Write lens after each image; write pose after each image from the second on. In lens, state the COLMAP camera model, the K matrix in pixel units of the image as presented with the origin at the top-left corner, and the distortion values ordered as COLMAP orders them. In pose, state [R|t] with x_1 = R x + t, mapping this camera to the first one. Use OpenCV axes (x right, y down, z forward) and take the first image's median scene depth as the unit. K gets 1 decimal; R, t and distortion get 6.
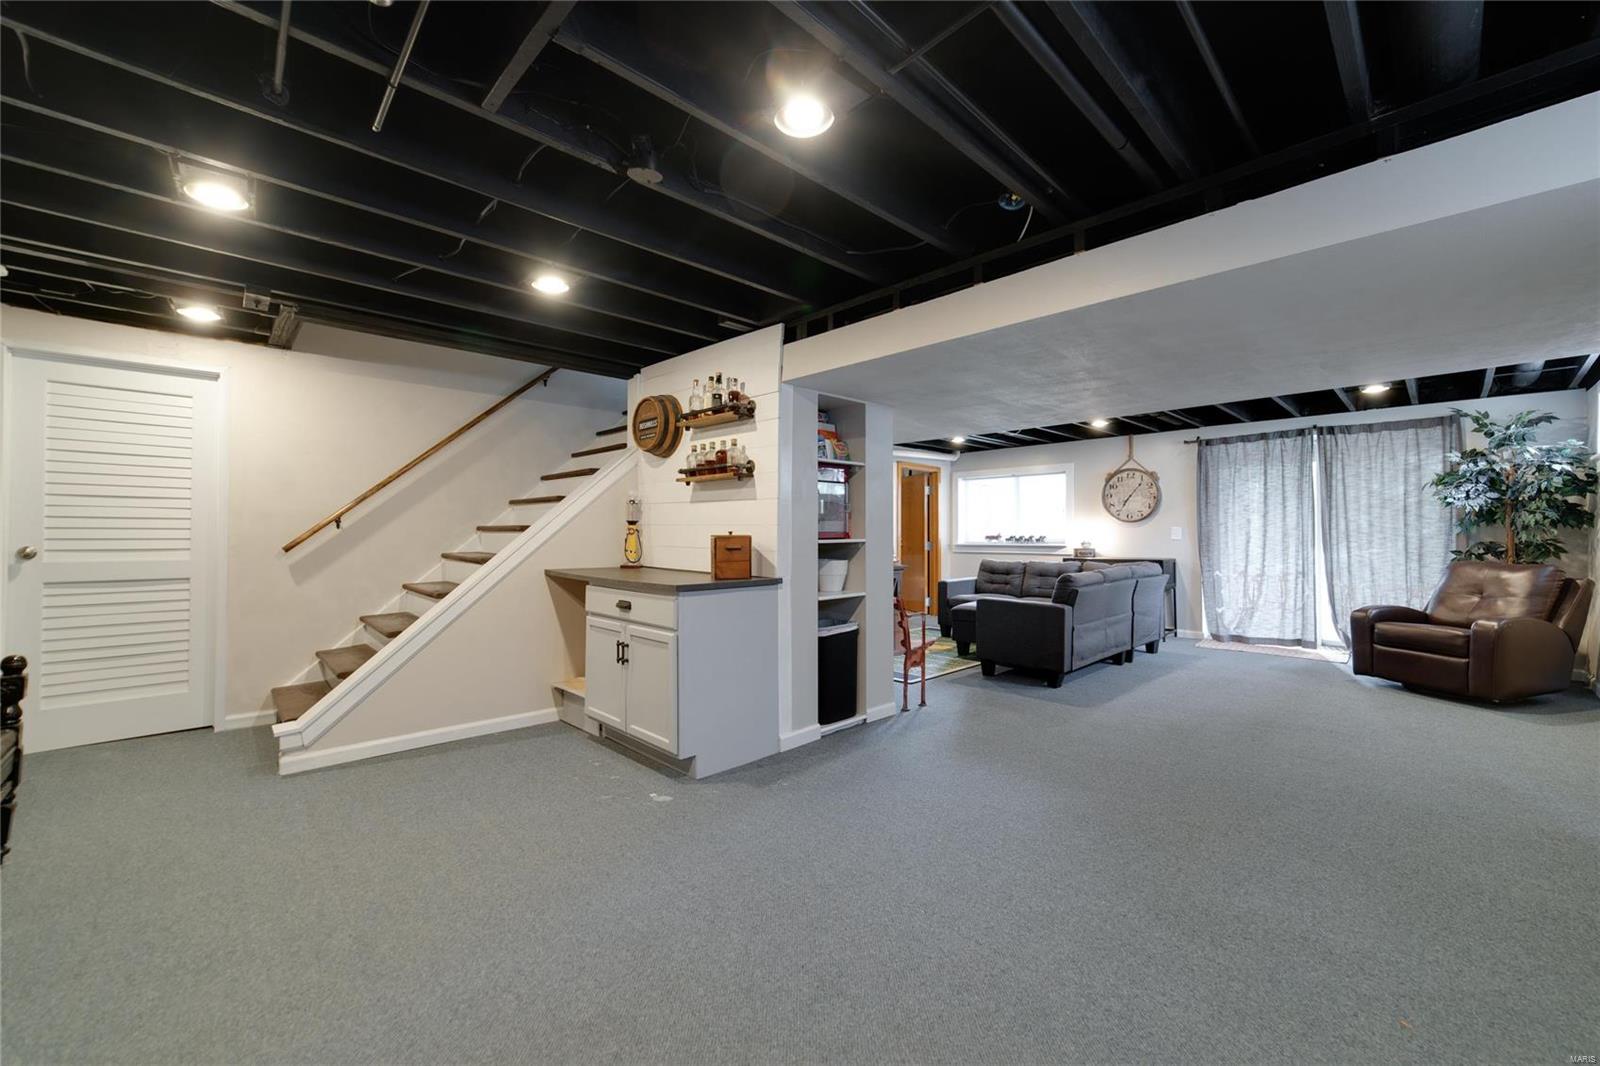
lens RADIAL K [[623.7, 0, 801.6], [0, 623.7, 522.7], [0, 0, 1]] dist [-0.014747, 0.006834]
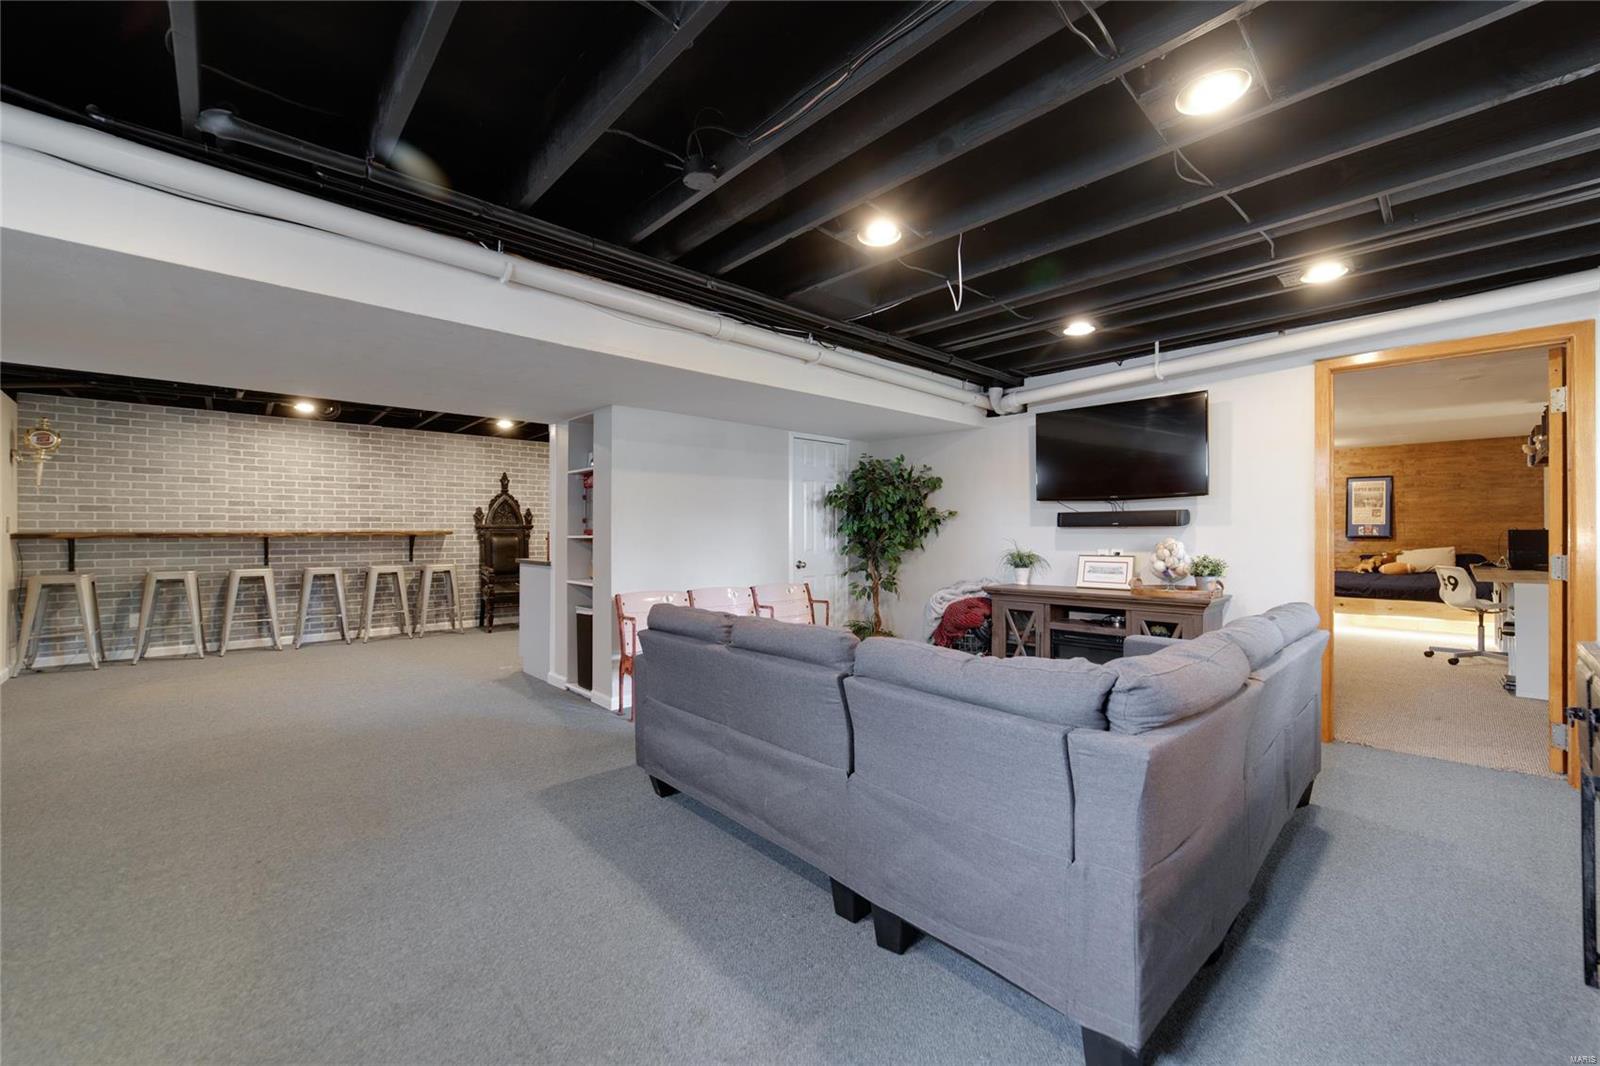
lens RADIAL K [[623.7, 0, 799.8], [0, 623.7, 532.7], [0, 0, 1]] dist [-0.014747, 0.006834]
pose [[-0.035756, -0.002102, -0.999358, 0.589897], [0.014131, 0.999897, -0.002609, 0.015281], [0.999261, -0.014215, -0.035722, 0.698194]]
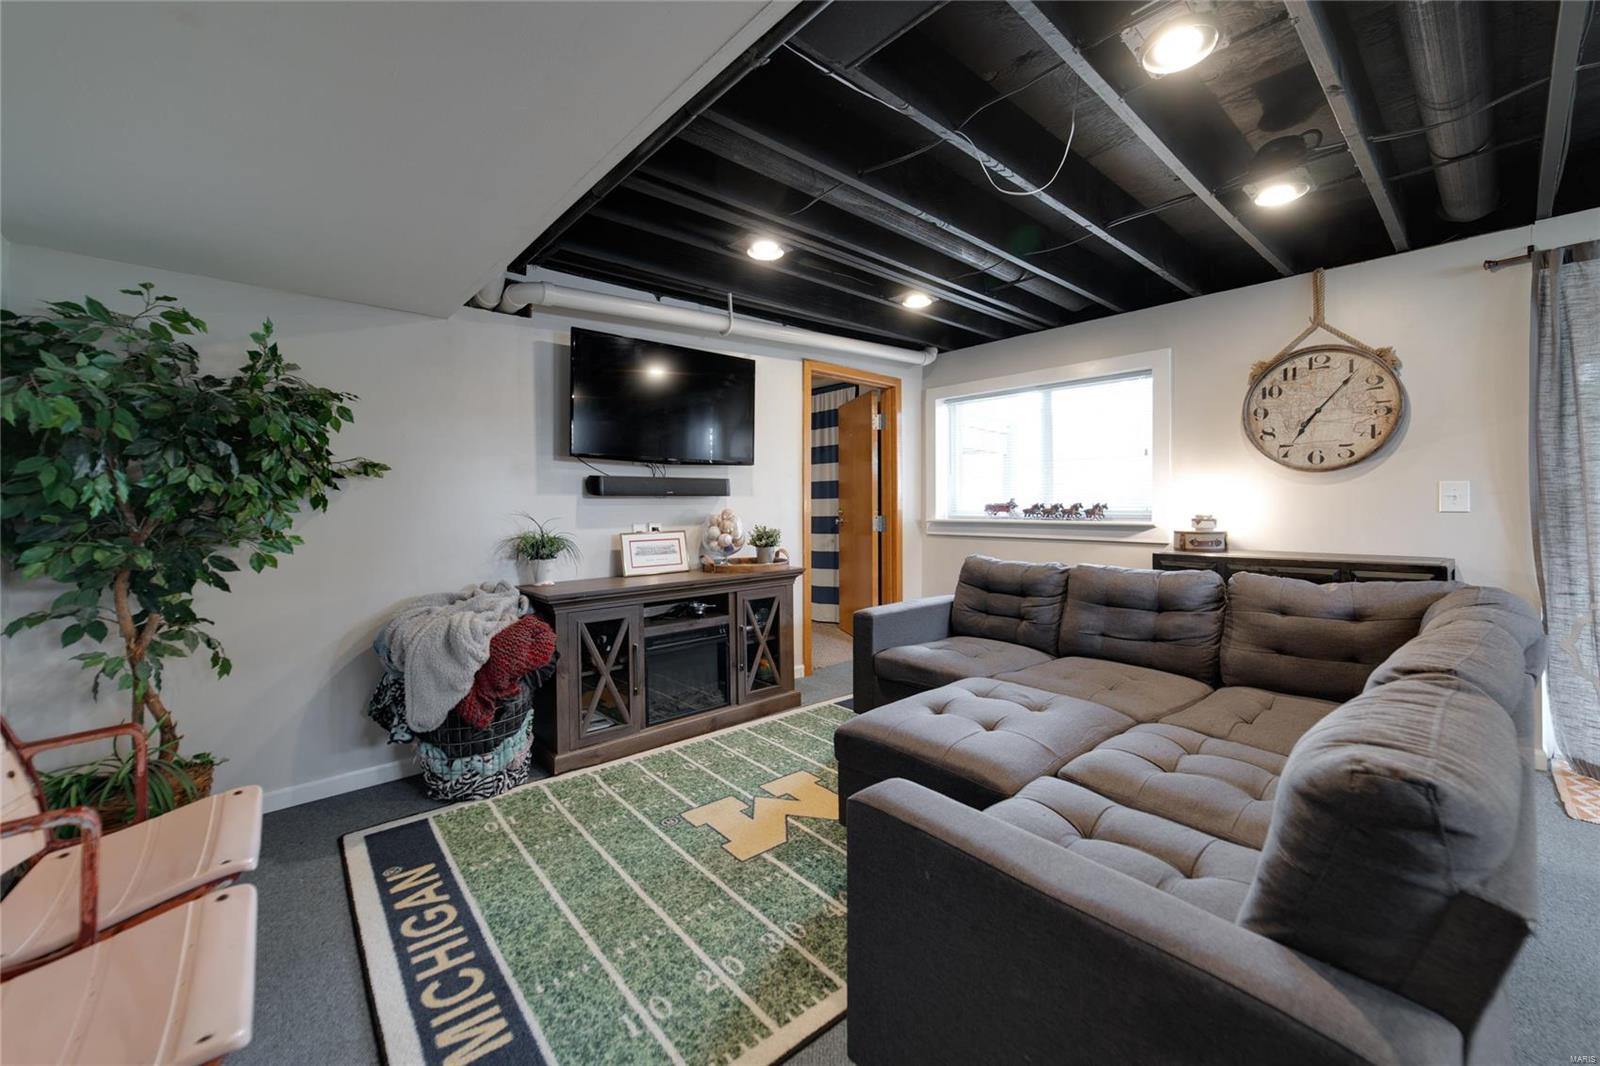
lens RADIAL K [[623.7, 0, 771.0], [0, 623.7, 502.8], [0, 0, 1]] dist [-0.014747, 0.006834]
pose [[0.996154, -0.005531, -0.087449, 0.185005], [0.007117, 0.999816, 0.017838, 0.010478], [0.087334, -0.018392, 0.996009, 0.529784]]
